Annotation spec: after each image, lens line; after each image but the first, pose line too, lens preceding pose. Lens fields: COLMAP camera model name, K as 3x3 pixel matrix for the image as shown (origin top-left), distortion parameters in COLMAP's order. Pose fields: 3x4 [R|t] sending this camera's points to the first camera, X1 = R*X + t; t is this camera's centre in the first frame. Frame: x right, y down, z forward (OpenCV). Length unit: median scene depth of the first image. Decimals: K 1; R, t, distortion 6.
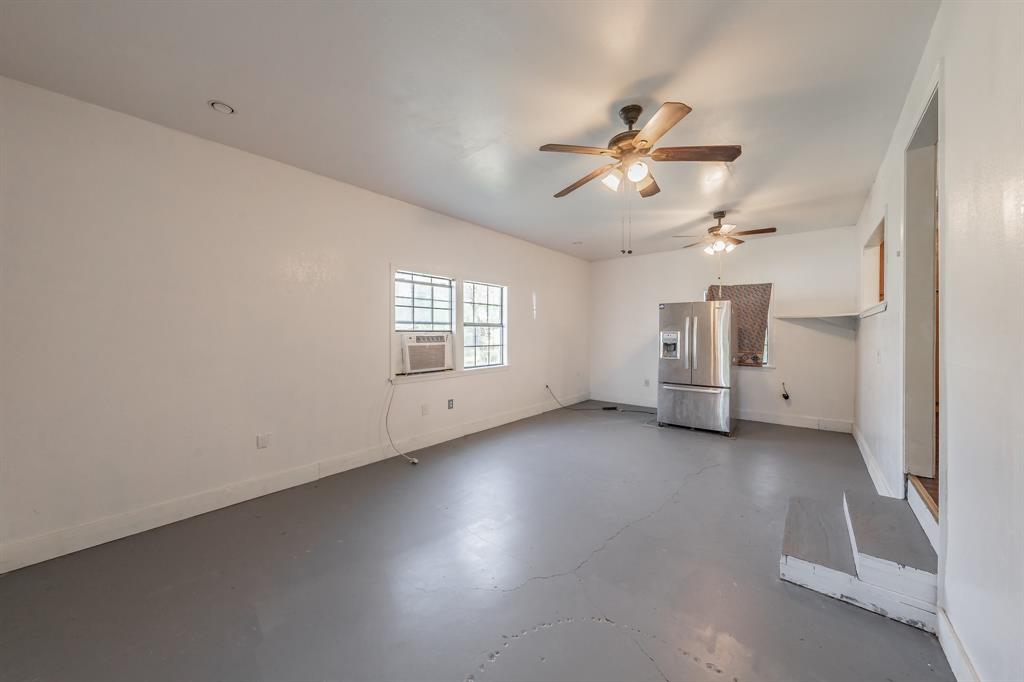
lens RADIAL K [[374.9, 0, 512.0], [0, 374.9, 341.0], [0, 0, 1]] dist [0.000091, 0.000001]
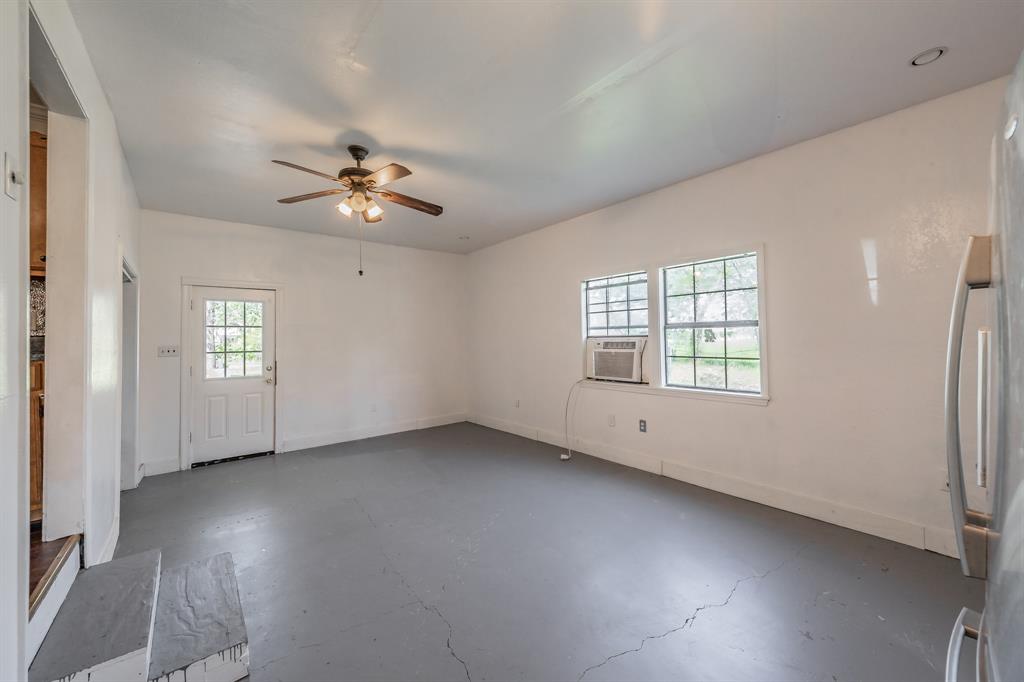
lens RADIAL K [[385.0, 0, 512.0], [0, 385.0, 341.0], [0, 0, 1]] dist [-0.000279, -0.000025]
pose [[-0.193048, 0.005053, -0.981176, 0.736767], [-0.009547, 0.999930, 0.007028, -0.019191], [0.981143, 0.010724, -0.192986, 0.918431]]
